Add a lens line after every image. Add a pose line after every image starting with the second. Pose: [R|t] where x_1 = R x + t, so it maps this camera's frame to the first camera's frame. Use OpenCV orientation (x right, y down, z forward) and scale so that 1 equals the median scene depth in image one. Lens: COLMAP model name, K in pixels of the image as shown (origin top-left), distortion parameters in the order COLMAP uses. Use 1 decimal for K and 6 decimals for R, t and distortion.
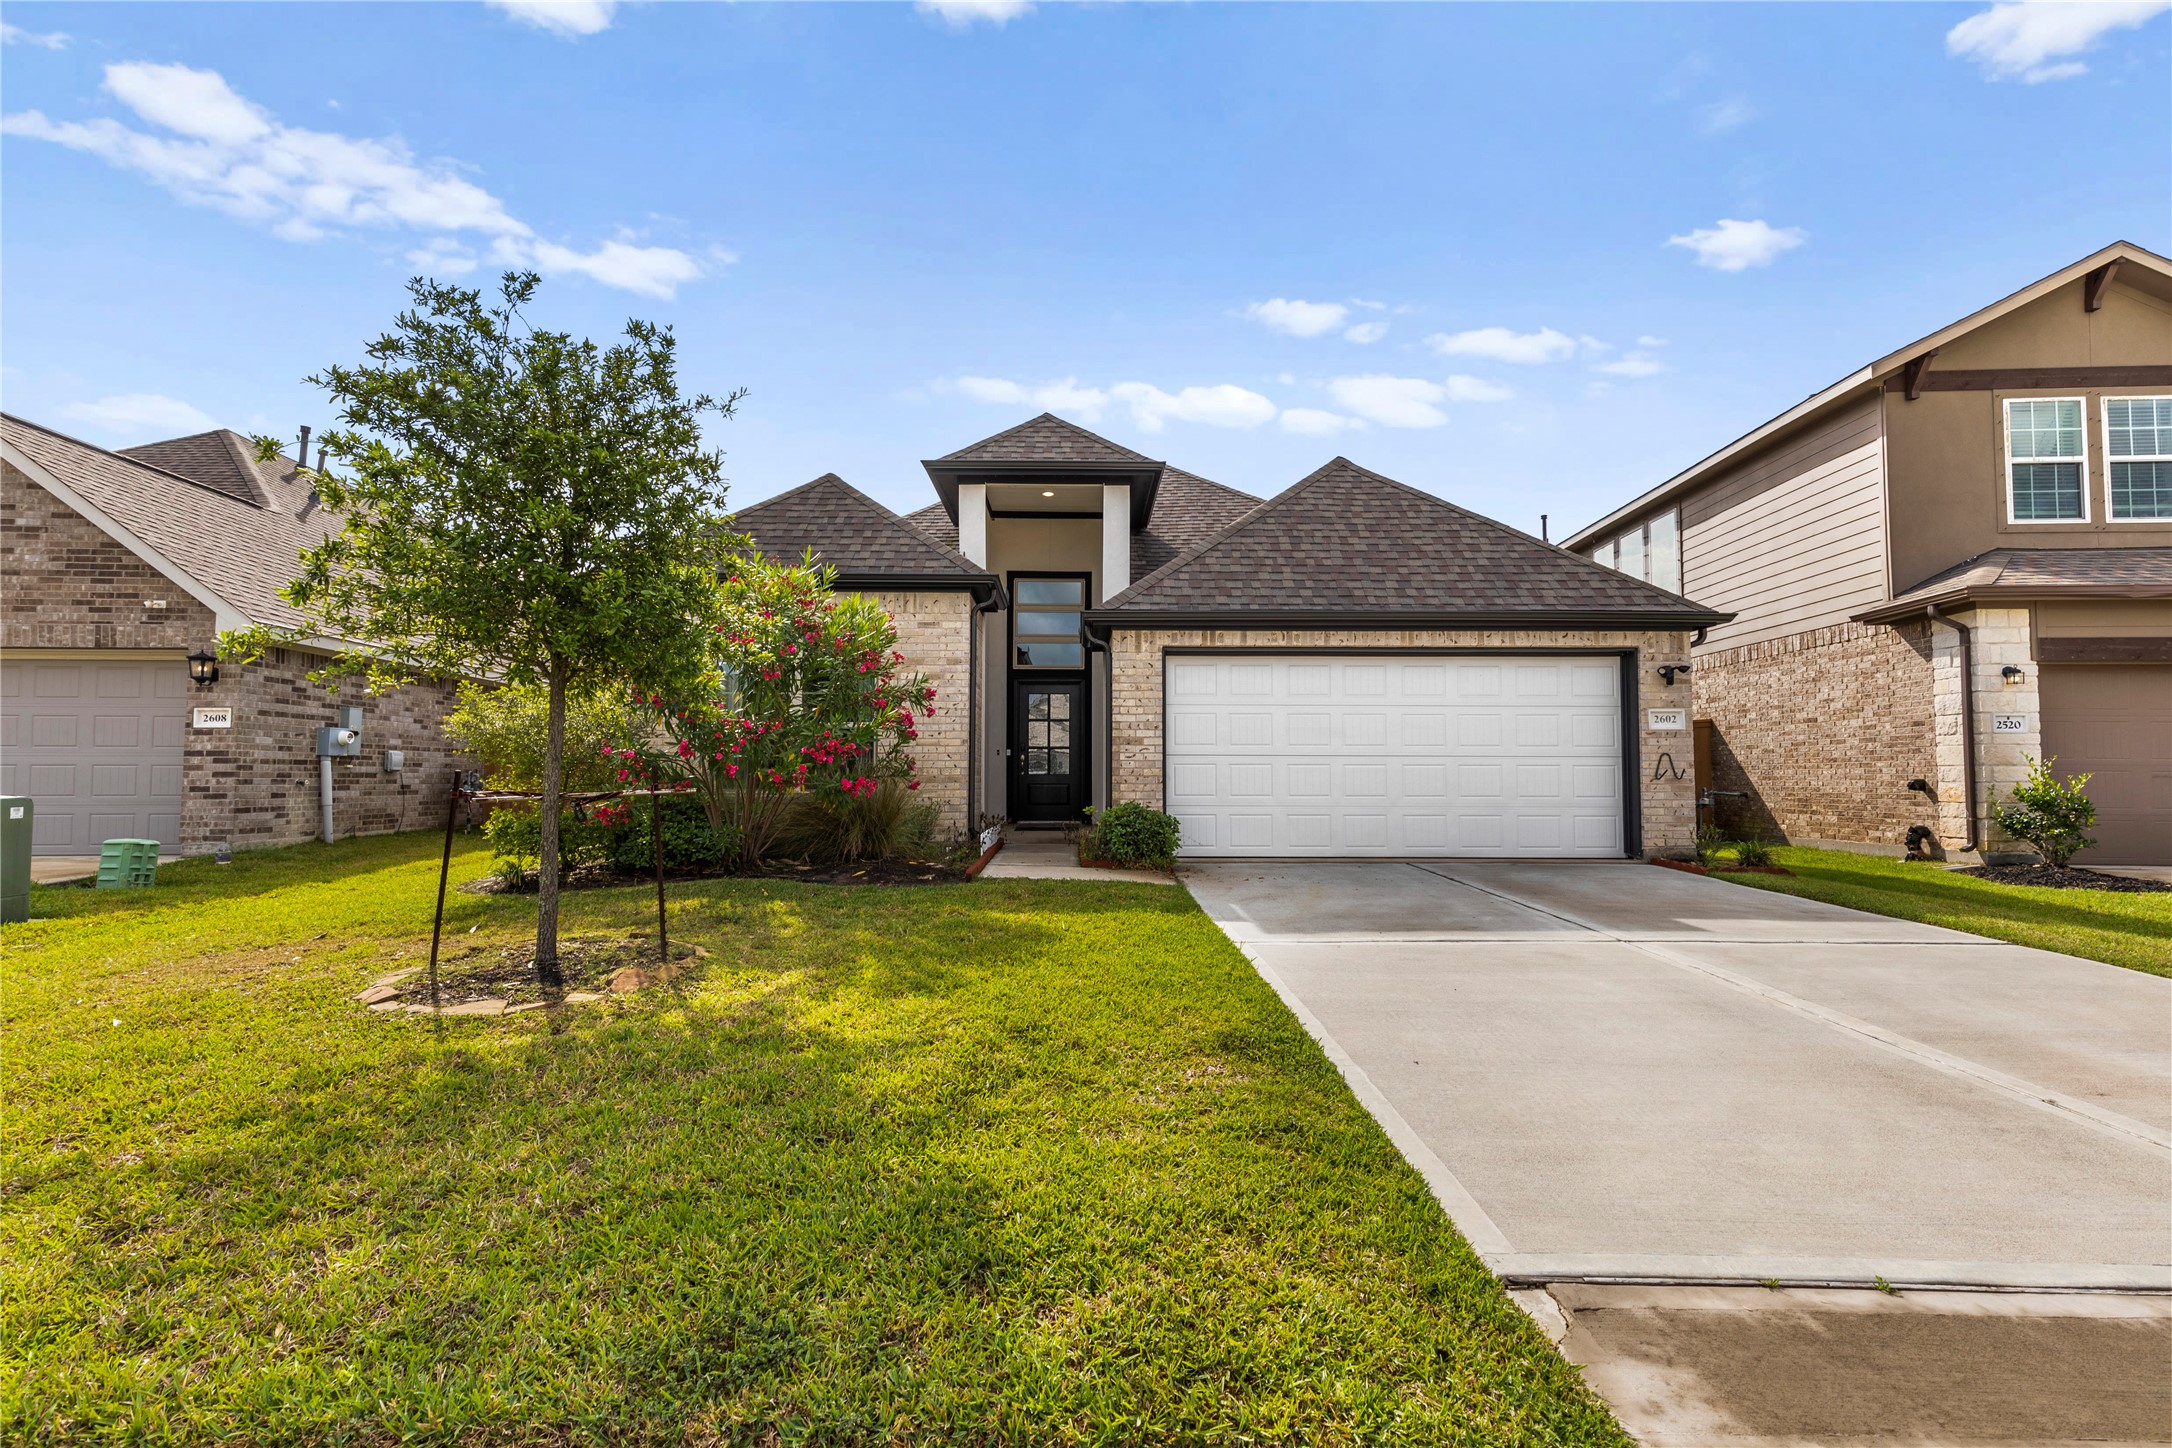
lens RADIAL K [[1006.3, 0, 1086.3], [0, 1006.3, 715.2], [0, 0, 1]] dist [0.008851, -0.000040]
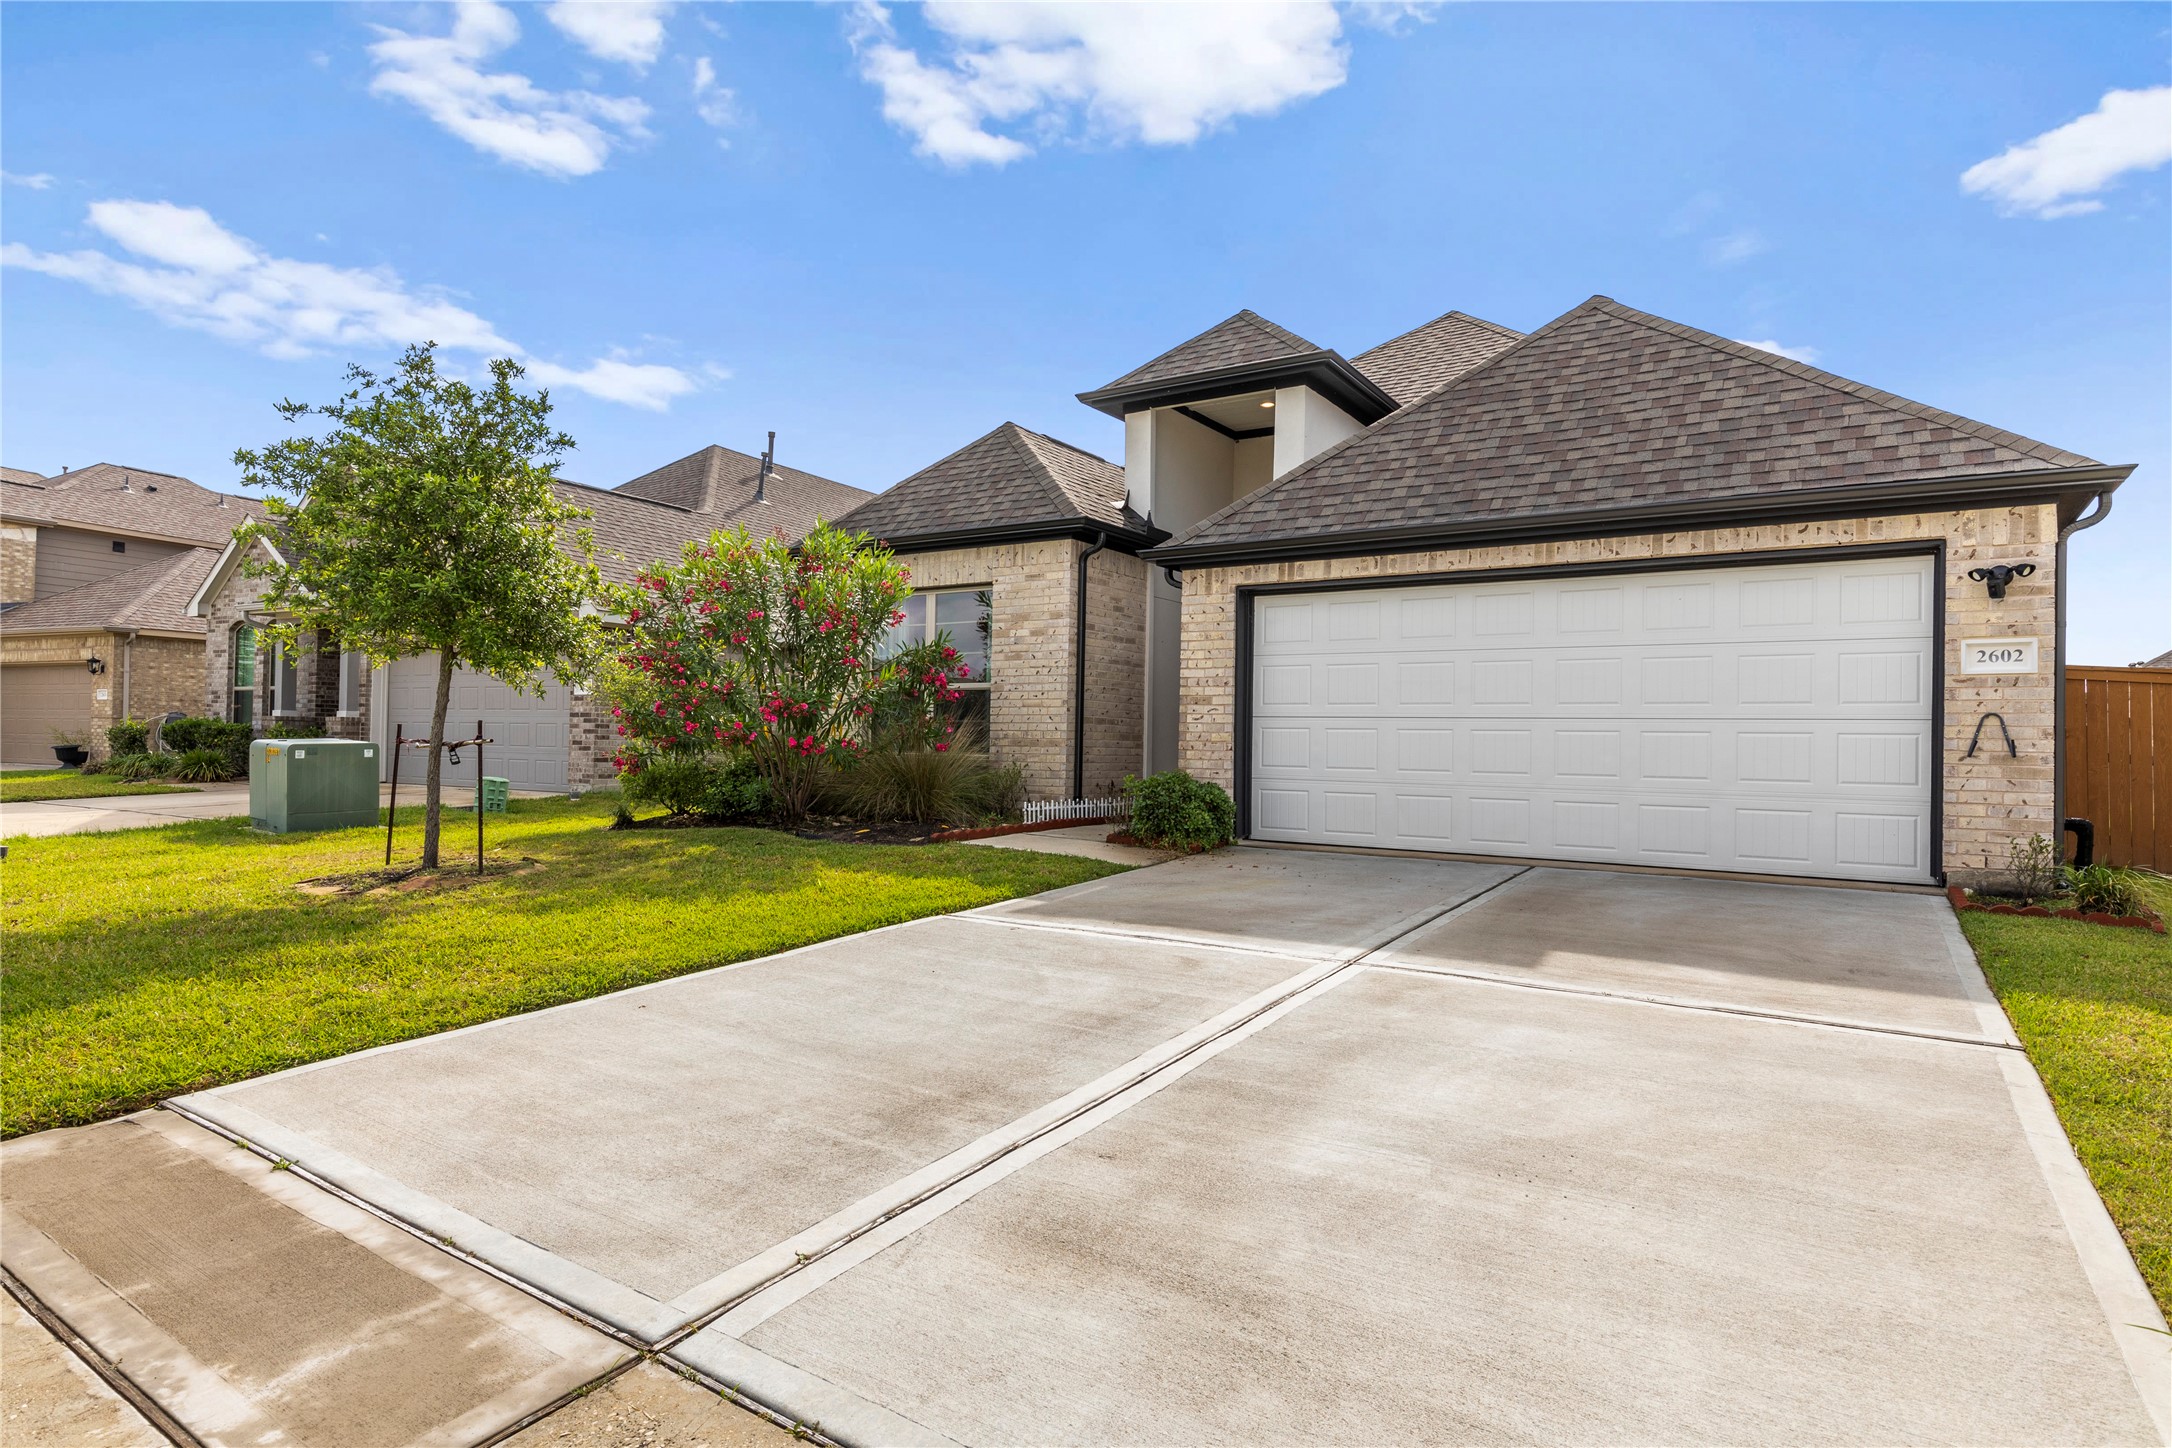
lens RADIAL K [[1228.0, 0, 1086.2], [0, 1228.0, 727.0], [0, 0, 1]] dist [0.007389, -0.001624]
pose [[0.815124, 0.005015, -0.579265, 0.559505], [0.019433, 0.999163, 0.035995, 0.009204], [0.578960, -0.040598, 0.814344, 0.099736]]
